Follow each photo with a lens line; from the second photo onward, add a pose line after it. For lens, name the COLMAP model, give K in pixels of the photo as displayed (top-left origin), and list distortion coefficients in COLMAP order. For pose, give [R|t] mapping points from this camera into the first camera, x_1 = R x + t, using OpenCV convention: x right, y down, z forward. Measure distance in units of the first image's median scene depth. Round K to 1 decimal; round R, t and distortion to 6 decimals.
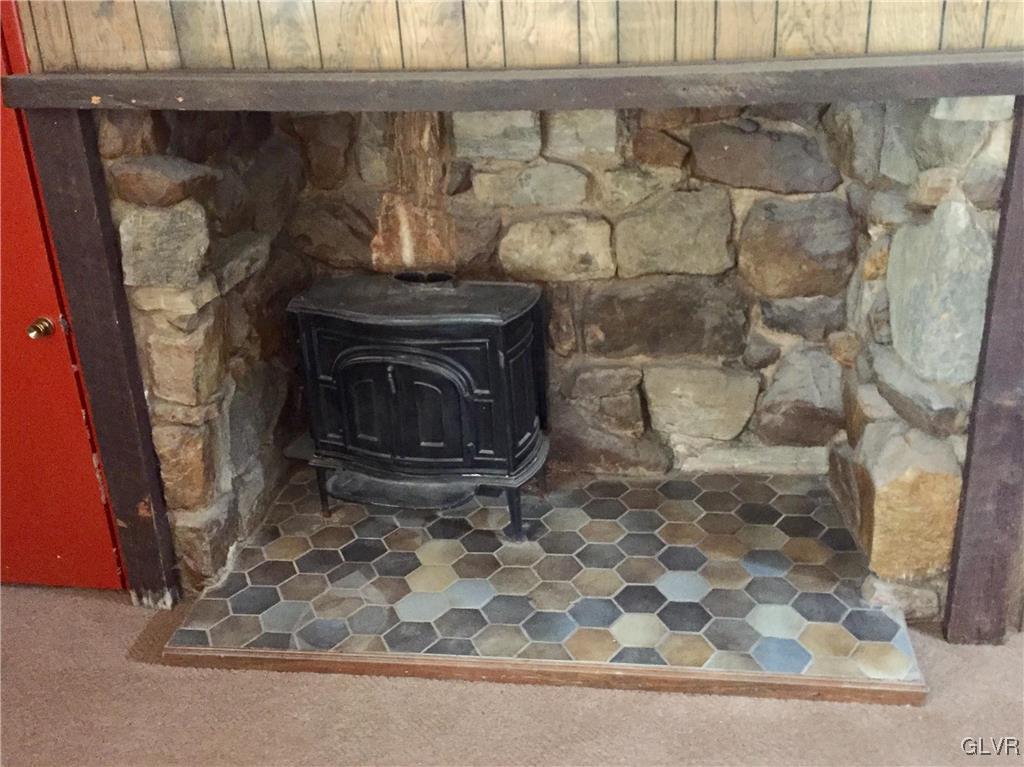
lens RADIAL K [[1027.3, 0, 529.3], [0, 1027.3, 367.8], [0, 0, 1]] dist [0.079526, 0.000000]
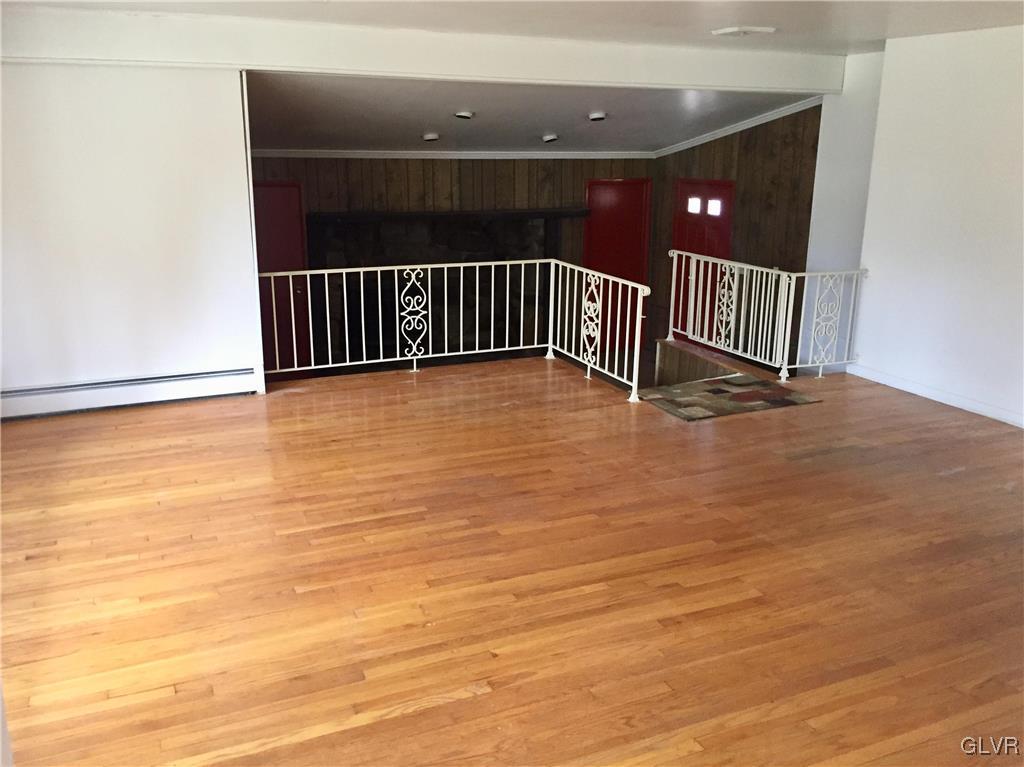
lens RADIAL K [[930.3, 0, 504.9], [0, 930.3, 382.2], [0, 0, 1]] dist [0.033798, 0.000000]
pose [[0.838952, -0.090029, 0.536706, -1.320605], [0.167393, 0.981098, -0.097086, 0.550133], [-0.517821, 0.171291, 0.838165, -1.499745]]
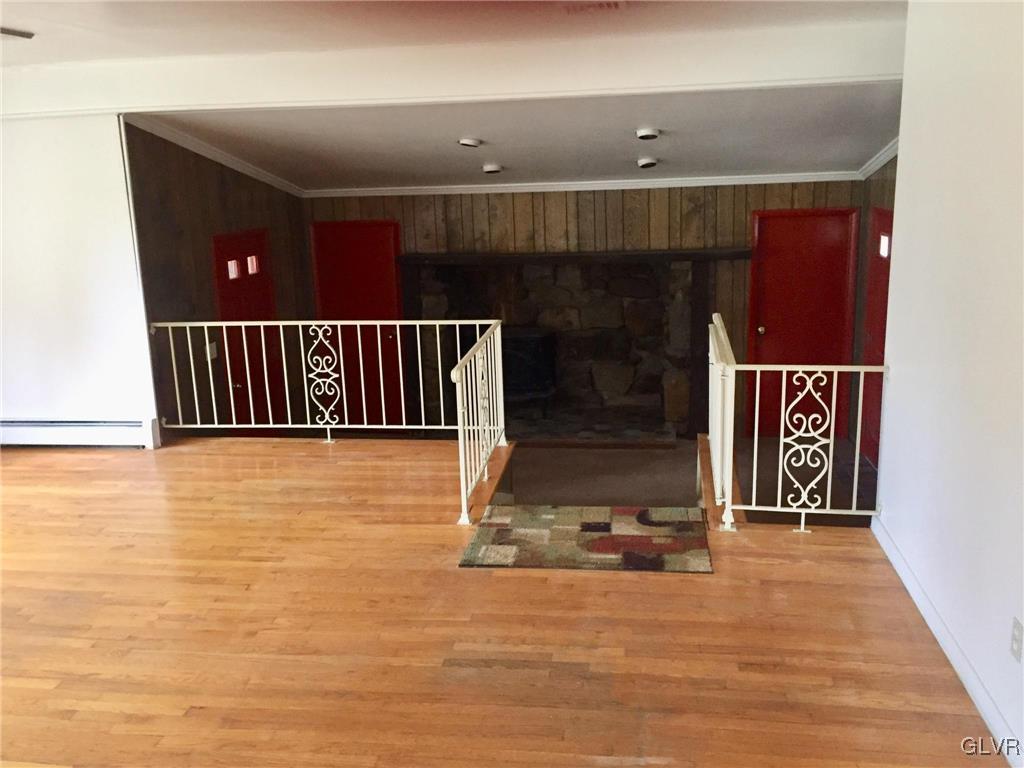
lens RADIAL K [[930.3, 0, 510.2], [0, 930.3, 382.5], [0, 0, 1]] dist [0.033798, 0.000000]
pose [[0.999867, 0.010170, -0.012753, -0.072686], [-0.012137, 0.986207, -0.165072, 0.475273], [0.010898, 0.165205, 0.986199, -1.455881]]
